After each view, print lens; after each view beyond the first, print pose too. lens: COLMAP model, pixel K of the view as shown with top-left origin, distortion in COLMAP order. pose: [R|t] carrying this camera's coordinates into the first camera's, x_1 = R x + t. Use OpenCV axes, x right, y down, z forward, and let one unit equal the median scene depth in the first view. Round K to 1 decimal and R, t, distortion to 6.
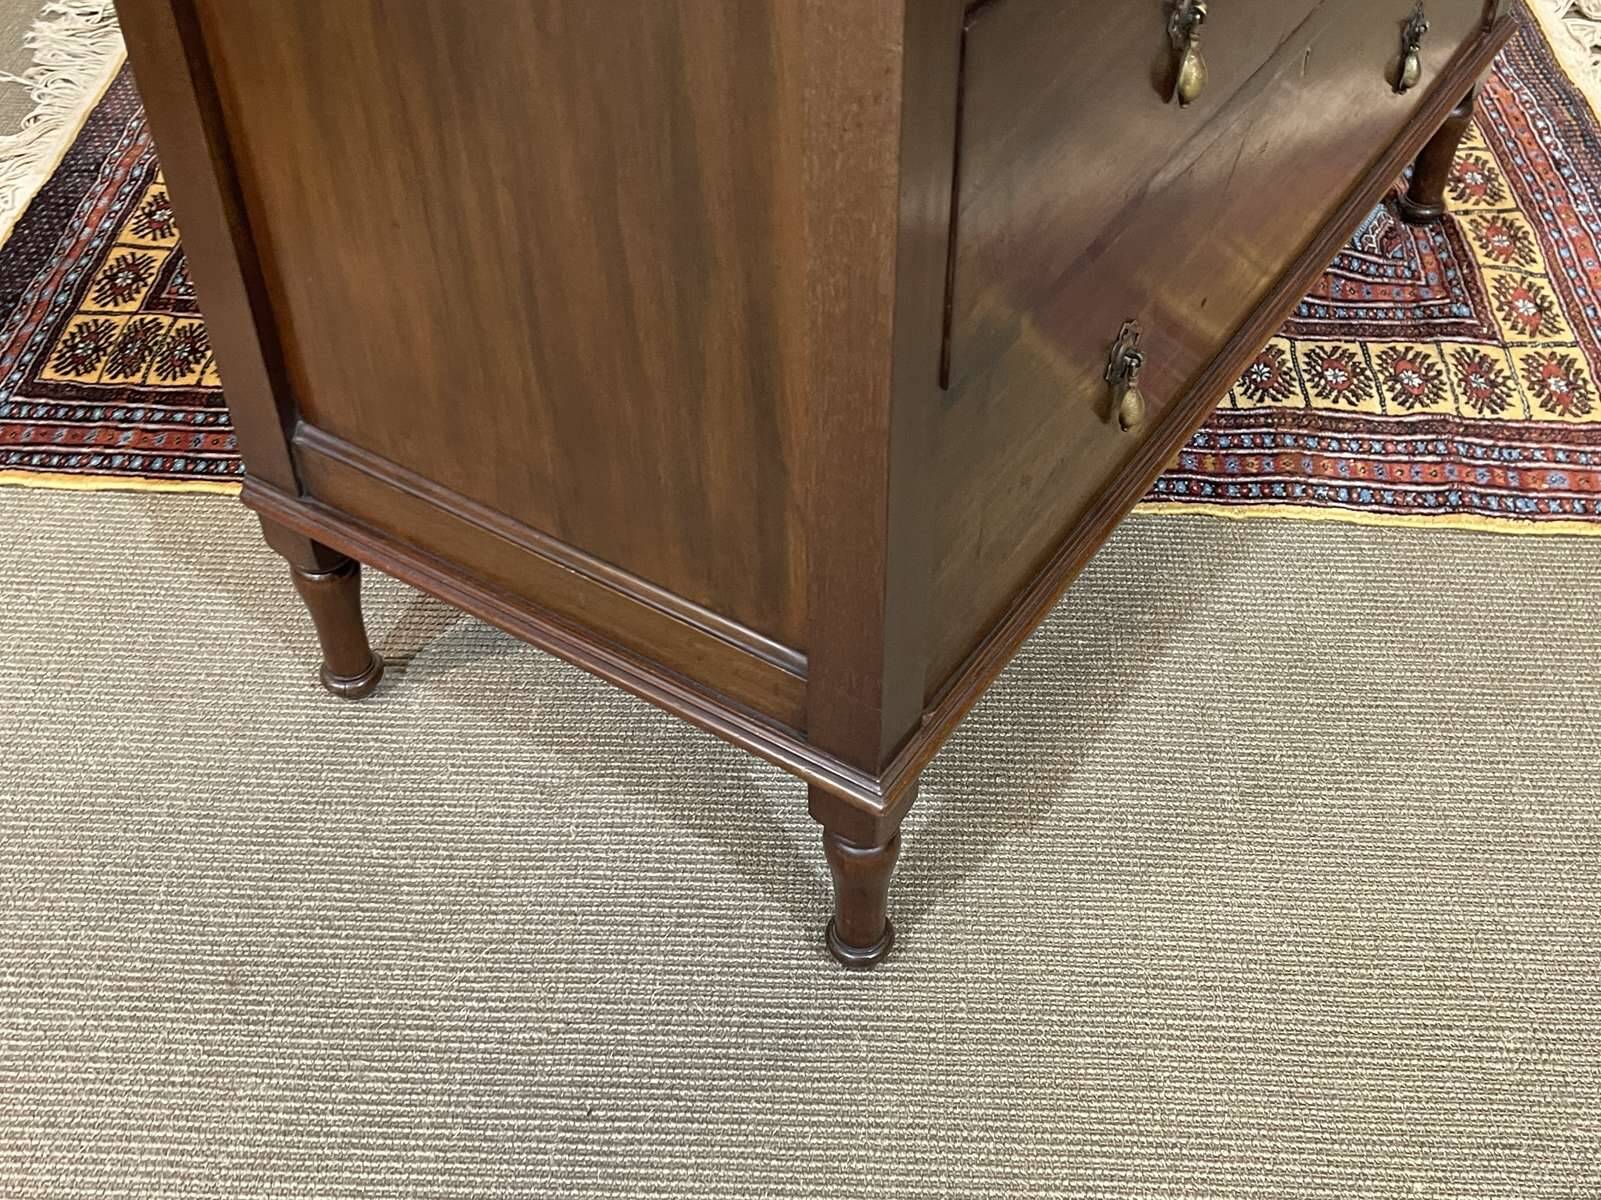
lens RADIAL K [[1871.7, 0, 824.8], [0, 1871.7, 645.8], [0, 0, 1]] dist [0.032096, -0.022089]
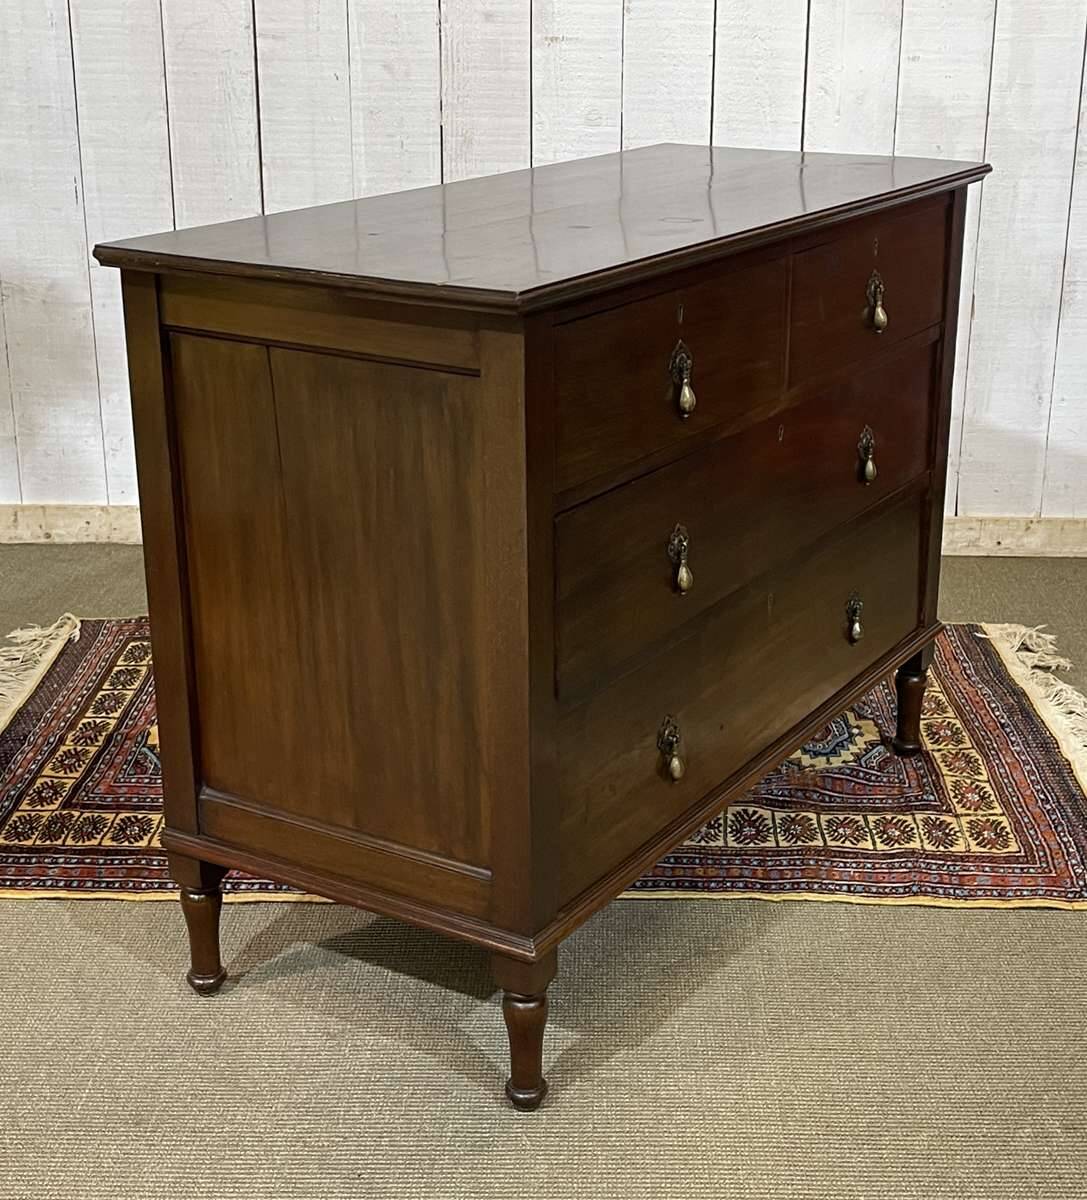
lens RADIAL K [[1893.1, 0, 570.7], [0, 1893.1, 605.9], [0, 0, 1]] dist [0.130937, -0.454381]
pose [[0.999789, -0.010940, 0.017397, 0.023603], [0.017218, 0.908045, -0.418519, 0.338032], [-0.011218, 0.418731, 0.908041, -0.487878]]
